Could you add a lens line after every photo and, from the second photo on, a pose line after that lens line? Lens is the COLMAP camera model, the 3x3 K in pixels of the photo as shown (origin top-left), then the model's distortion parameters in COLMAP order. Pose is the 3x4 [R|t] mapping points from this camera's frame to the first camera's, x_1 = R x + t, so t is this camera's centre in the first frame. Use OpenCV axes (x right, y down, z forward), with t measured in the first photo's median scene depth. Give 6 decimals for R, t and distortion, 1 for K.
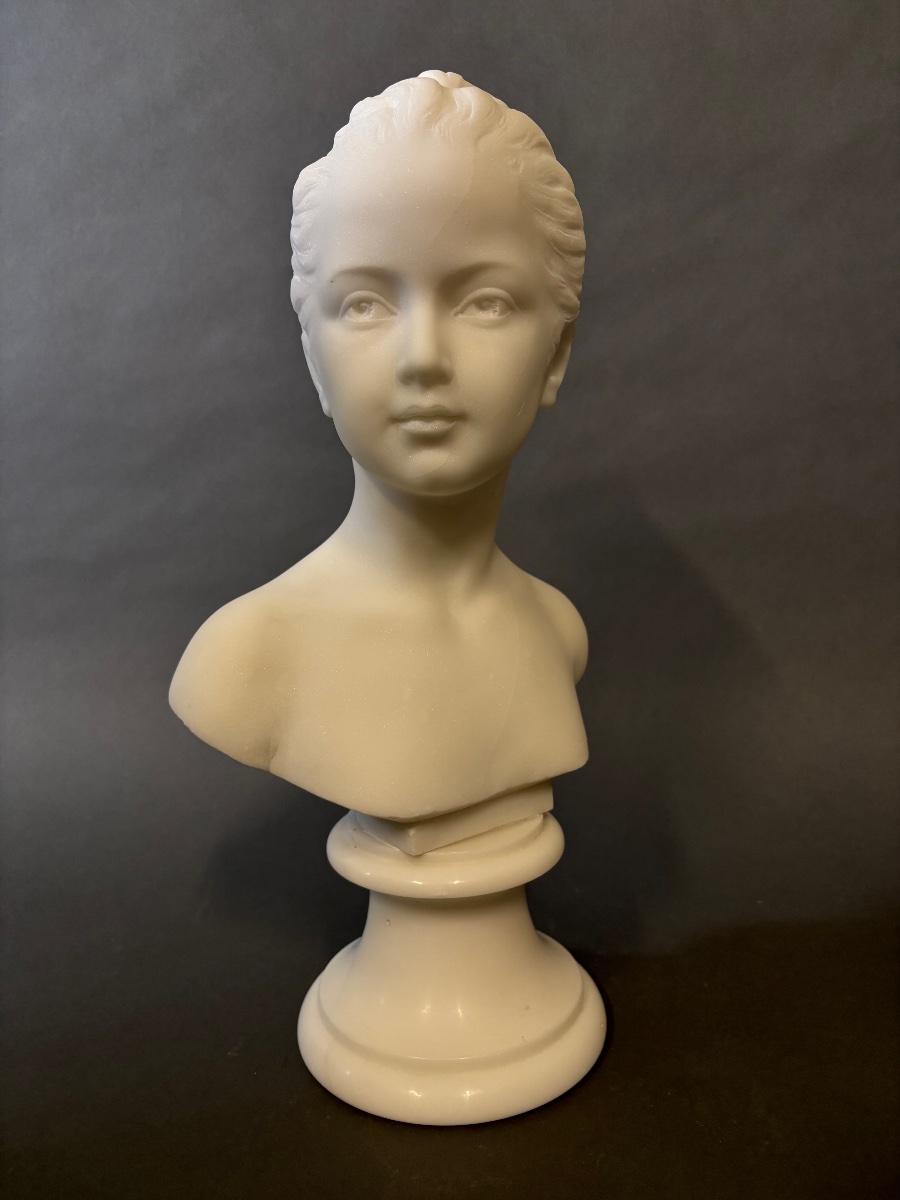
lens RADIAL K [[915.3, 0, 476.1], [0, 915.3, 605.4], [0, 0, 1]] dist [0.000506, -0.006957]
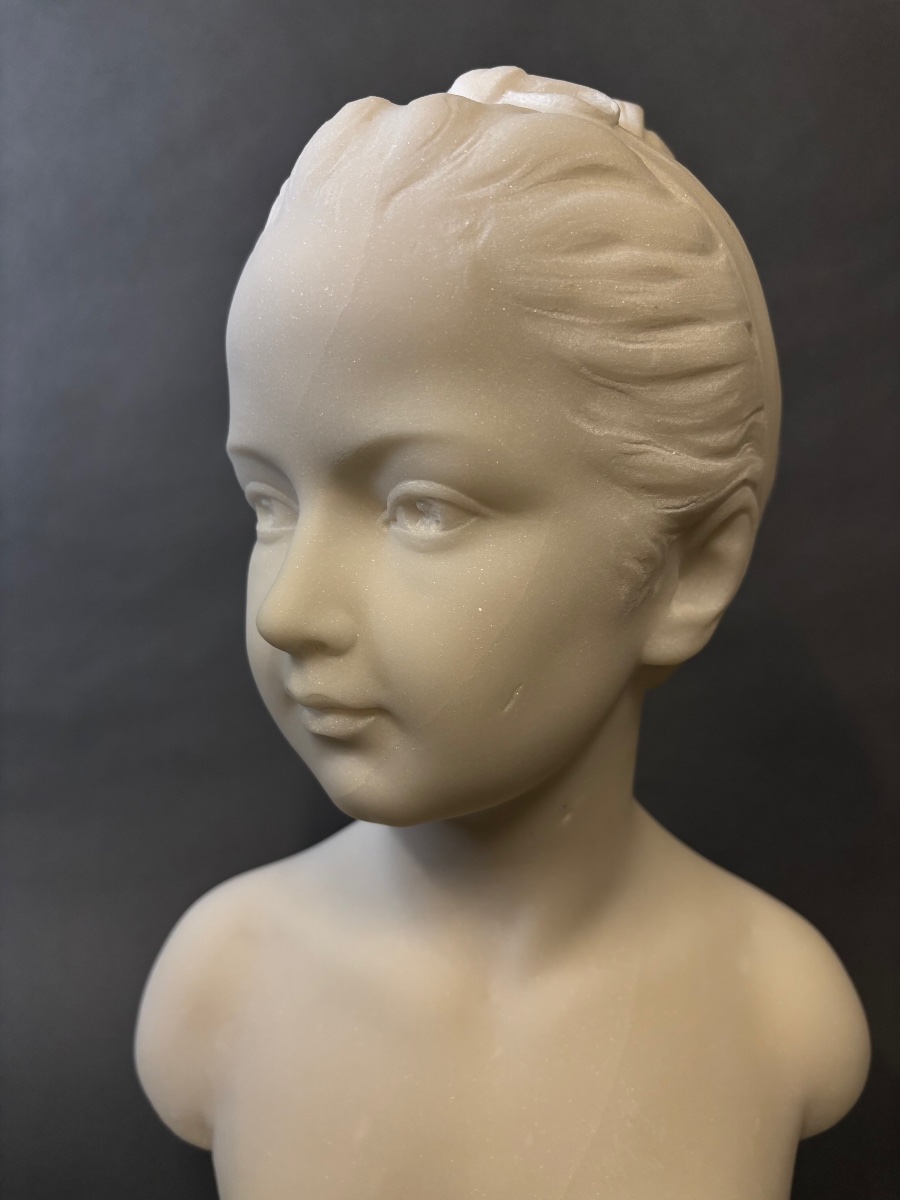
lens RADIAL K [[940.3, 0, 450.0], [0, 940.3, 600.0], [0, 0, 1]] dist [-0.006861, -0.000072]
pose [[0.802044, 0.077338, -0.592237, 0.278935], [-0.097260, 0.995257, -0.001749, -0.230452], [0.589293, 0.059004, 0.805762, 0.488385]]
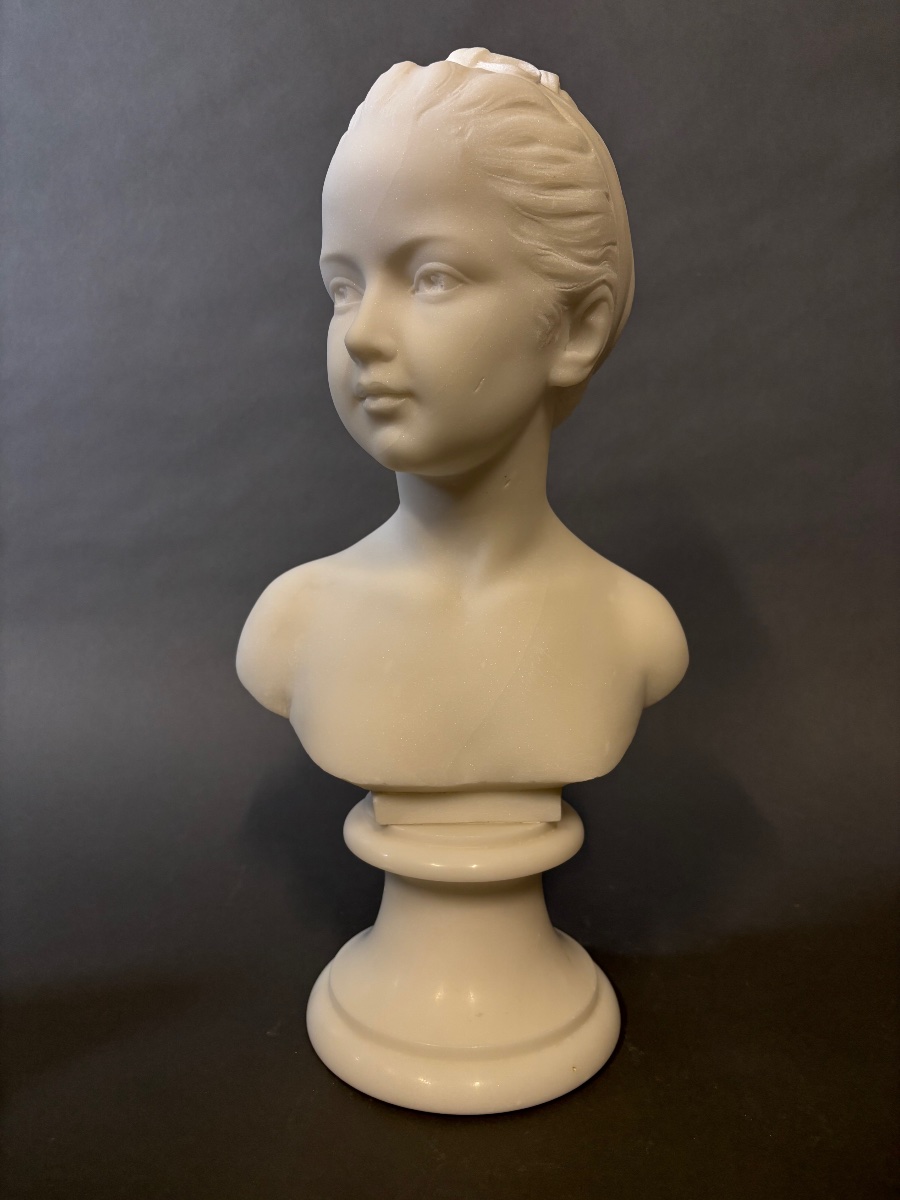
lens RADIAL K [[915.3, 0, 450.2], [0, 915.3, 616.5], [0, 0, 1]] dist [-0.086898, 0.143082]
pose [[0.830918, 0.114096, -0.544571, 0.494529], [-0.107927, 0.993210, 0.043415, -0.010917], [0.545827, 0.022699, 0.837590, 0.166346]]
